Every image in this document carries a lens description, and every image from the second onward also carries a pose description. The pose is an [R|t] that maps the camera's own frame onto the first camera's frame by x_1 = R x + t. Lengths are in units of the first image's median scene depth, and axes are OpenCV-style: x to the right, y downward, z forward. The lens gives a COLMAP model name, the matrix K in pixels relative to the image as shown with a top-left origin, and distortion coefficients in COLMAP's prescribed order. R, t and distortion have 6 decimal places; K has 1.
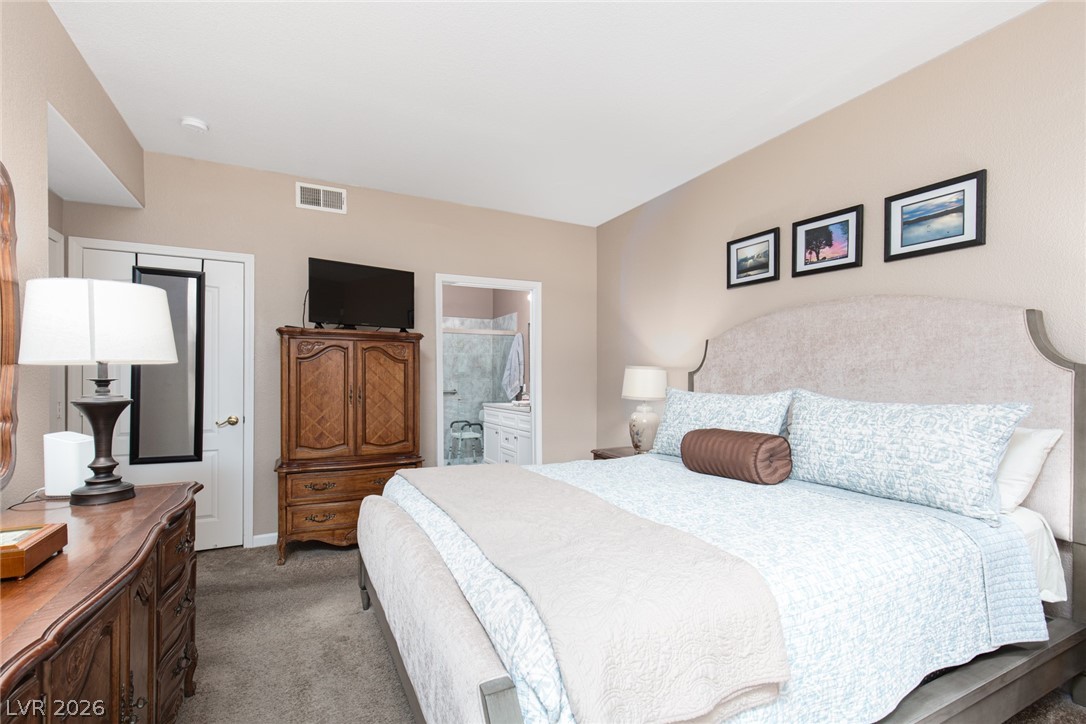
lens RADIAL K [[502.0, 0, 557.2], [0, 502.0, 376.1], [0, 0, 1]] dist [0.010976, -0.003190]
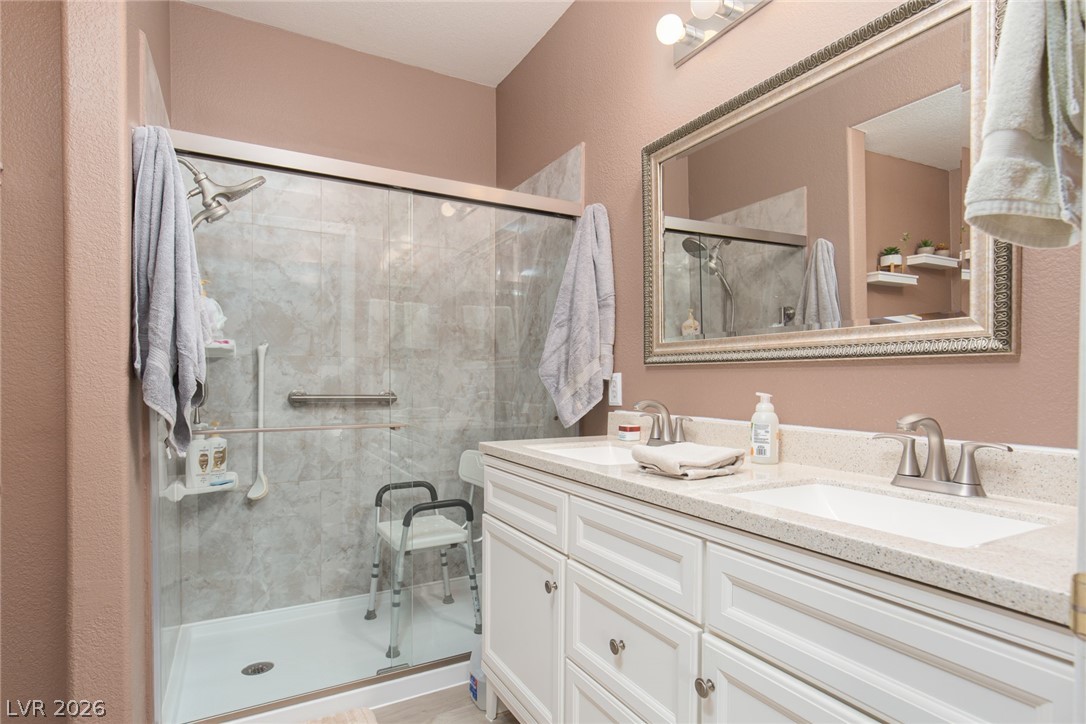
lens RADIAL K [[584.7, 0, 564.5], [0, 584.7, 387.8], [0, 0, 1]] dist [-0.002901, 0.000147]
pose [[0.999253, 0.003884, 0.038444, -0.207719], [-0.004639, 0.999798, 0.019560, 0.033863], [-0.038360, -0.019723, 0.999069, 1.239141]]
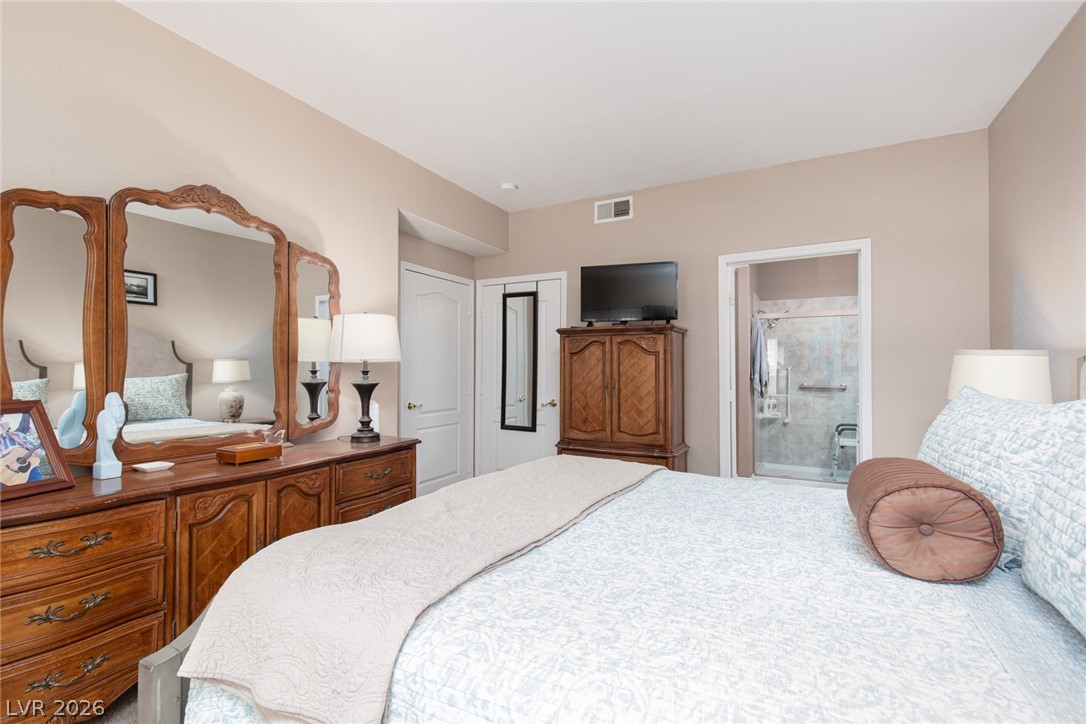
lens RADIAL K [[502.0, 0, 527.5], [0, 502.0, 364.5], [0, 0, 1]] dist [0.010976, -0.003190]
pose [[0.555960, -0.010075, -0.831148, 0.397449], [0.002423, 0.999942, -0.010500, 0.002834], [0.831206, 0.003824, 0.555952, 0.246507]]
